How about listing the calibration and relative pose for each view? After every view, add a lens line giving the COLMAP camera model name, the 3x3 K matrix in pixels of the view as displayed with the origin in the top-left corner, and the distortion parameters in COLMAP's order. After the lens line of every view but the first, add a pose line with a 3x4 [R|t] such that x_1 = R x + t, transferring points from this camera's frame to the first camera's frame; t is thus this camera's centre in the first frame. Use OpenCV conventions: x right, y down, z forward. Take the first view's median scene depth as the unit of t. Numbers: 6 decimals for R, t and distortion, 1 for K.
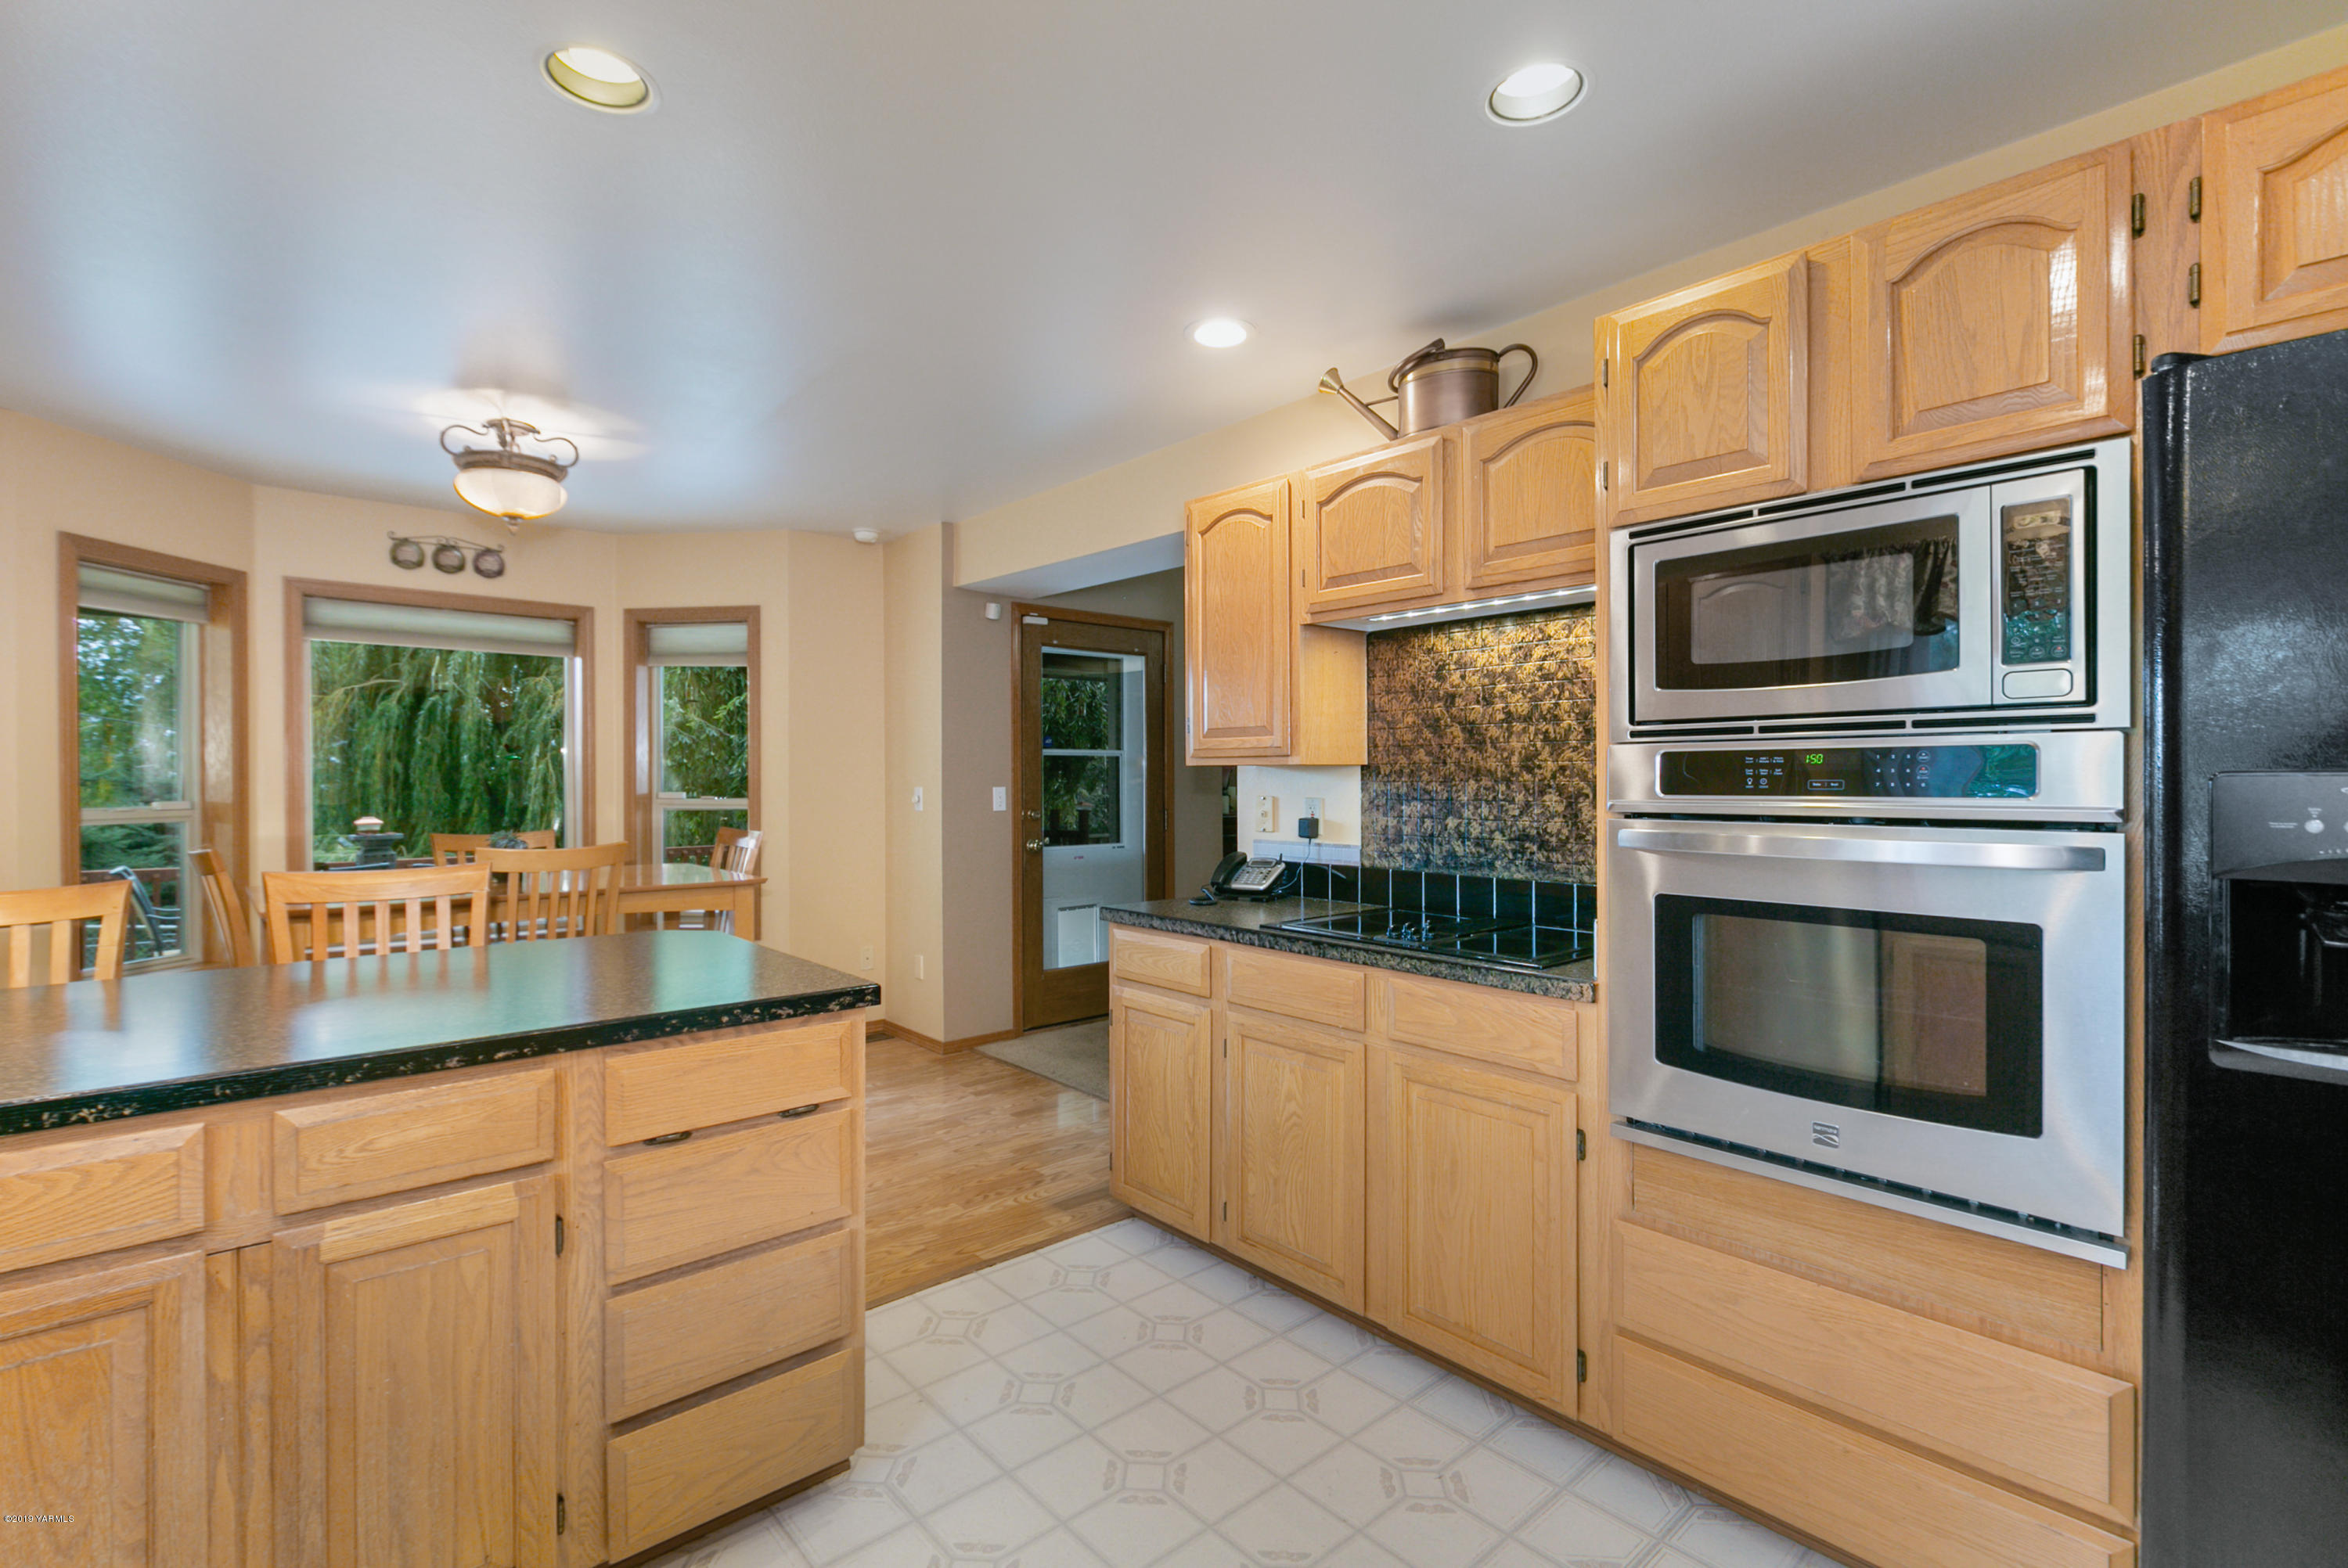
lens RADIAL K [[1055.5, 0, 1152.4], [0, 1055.5, 775.8], [0, 0, 1]] dist [0.005670, 0.000817]
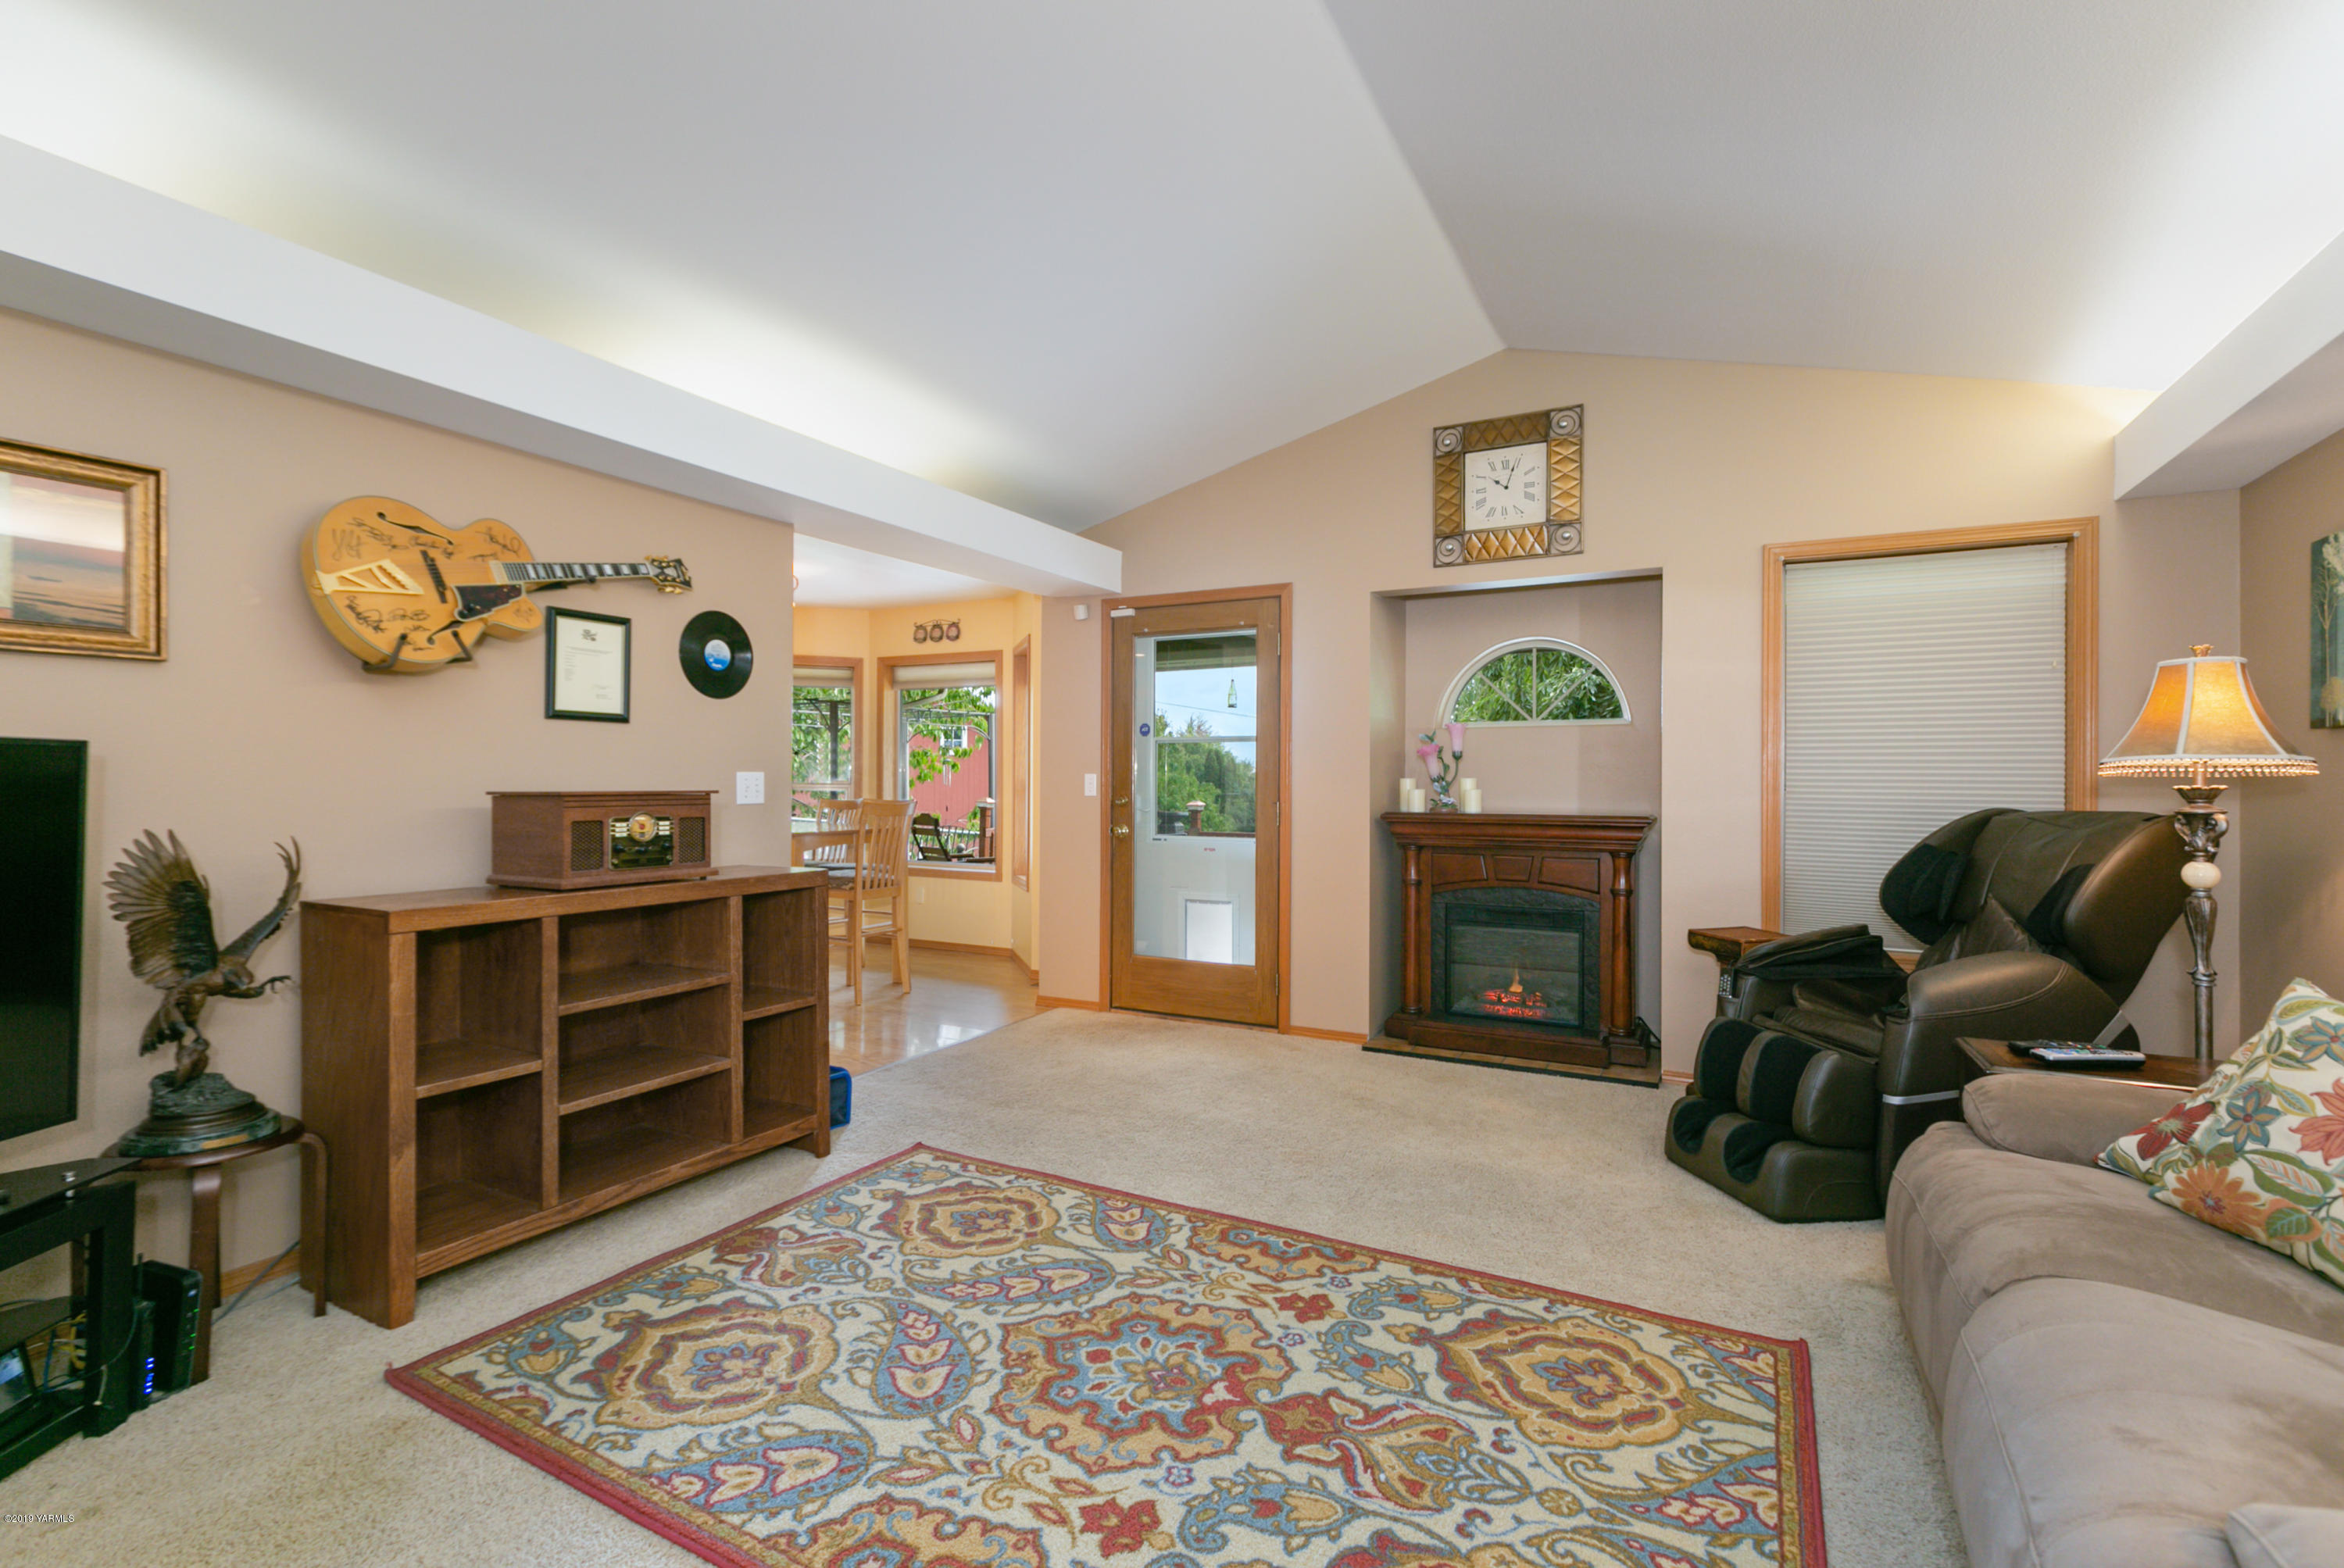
lens RADIAL K [[1053.8, 0, 1163.3], [0, 1053.8, 781.7], [0, 0, 1]] dist [0.005670, 0.000817]
pose [[0.344479, 0.004219, -0.938785, 1.116838], [-0.009848, 0.999951, 0.000880, 0.022133], [0.938743, 0.008942, 0.344503, 0.870277]]
